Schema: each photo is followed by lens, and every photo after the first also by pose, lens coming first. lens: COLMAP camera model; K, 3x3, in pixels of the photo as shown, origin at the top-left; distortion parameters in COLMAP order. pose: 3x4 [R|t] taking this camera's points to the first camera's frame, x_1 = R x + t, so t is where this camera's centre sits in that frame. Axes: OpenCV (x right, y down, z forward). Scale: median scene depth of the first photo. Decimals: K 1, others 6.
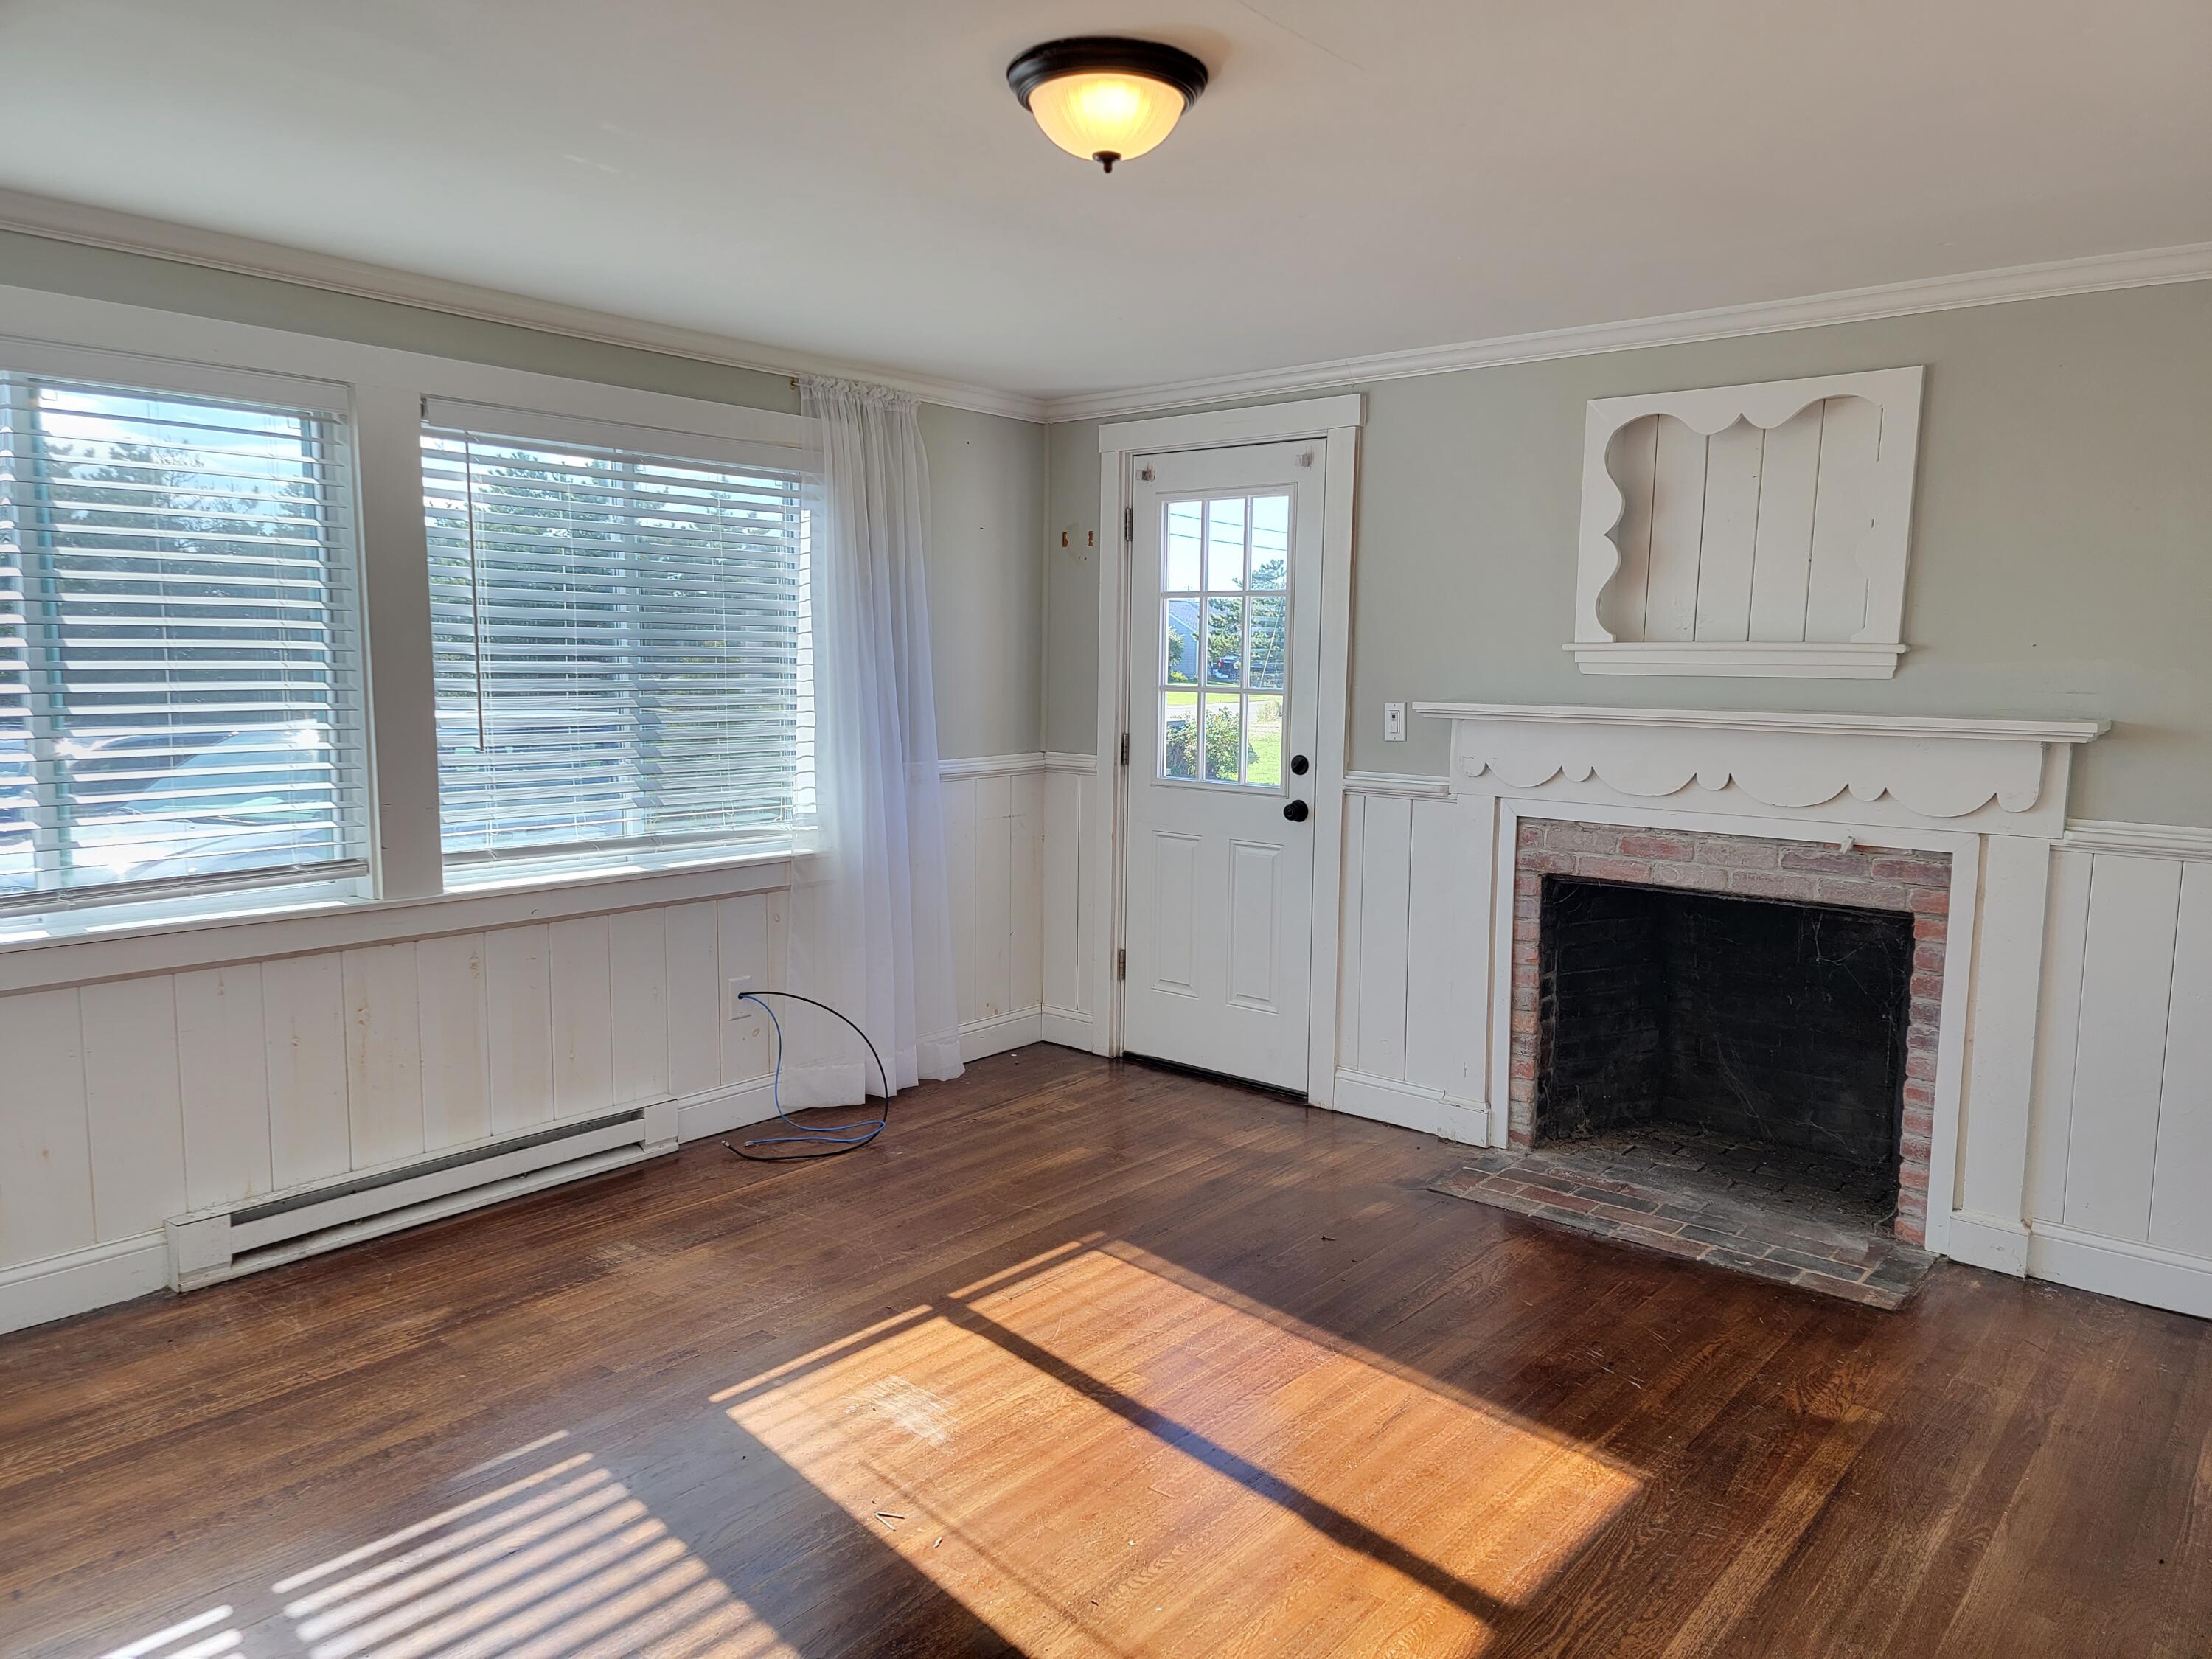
lens RADIAL K [[1563.4, 0, 1090.5], [0, 1563.4, 837.3], [0, 0, 1]] dist [0.094172, -0.085231]
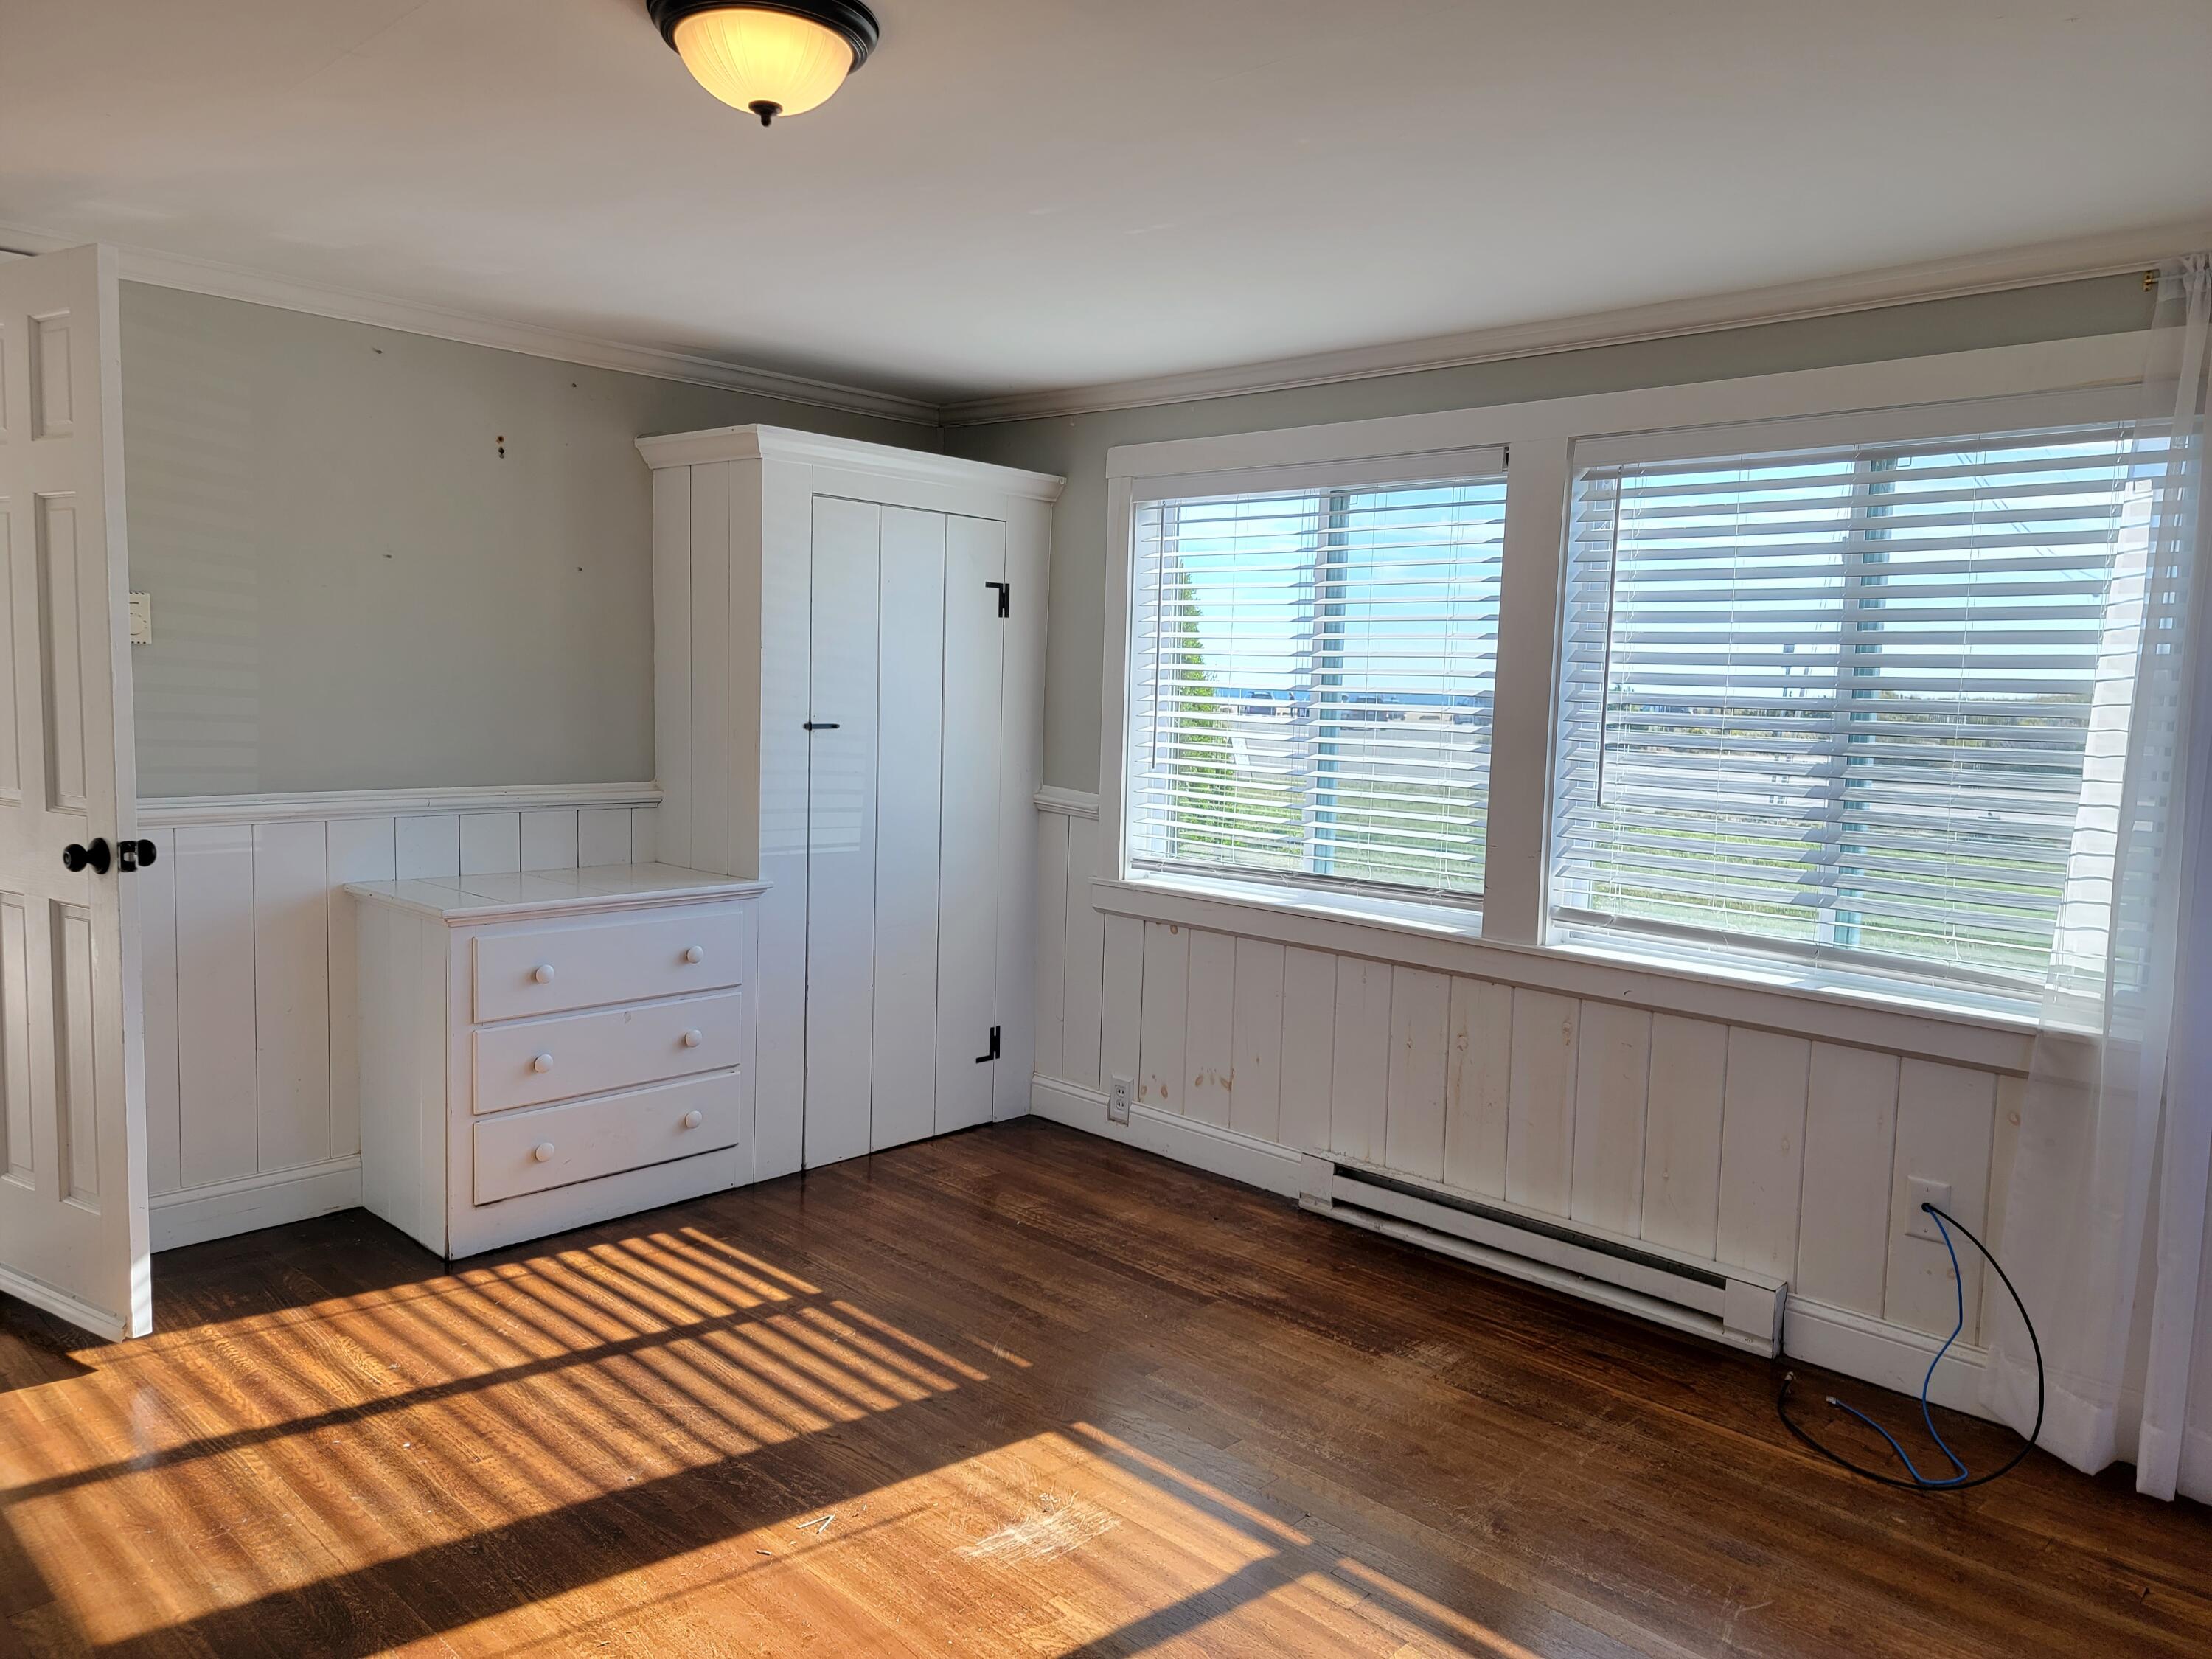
lens RADIAL K [[1491.1, 0, 1109.1], [0, 1491.1, 823.8], [0, 0, 1]] dist [0.009278, -0.000569]
pose [[-0.054037, 0.078637, -0.995438, 0.566774], [-0.152400, 0.984566, 0.086051, -0.085441], [0.986841, 0.156355, -0.041219, 0.849764]]
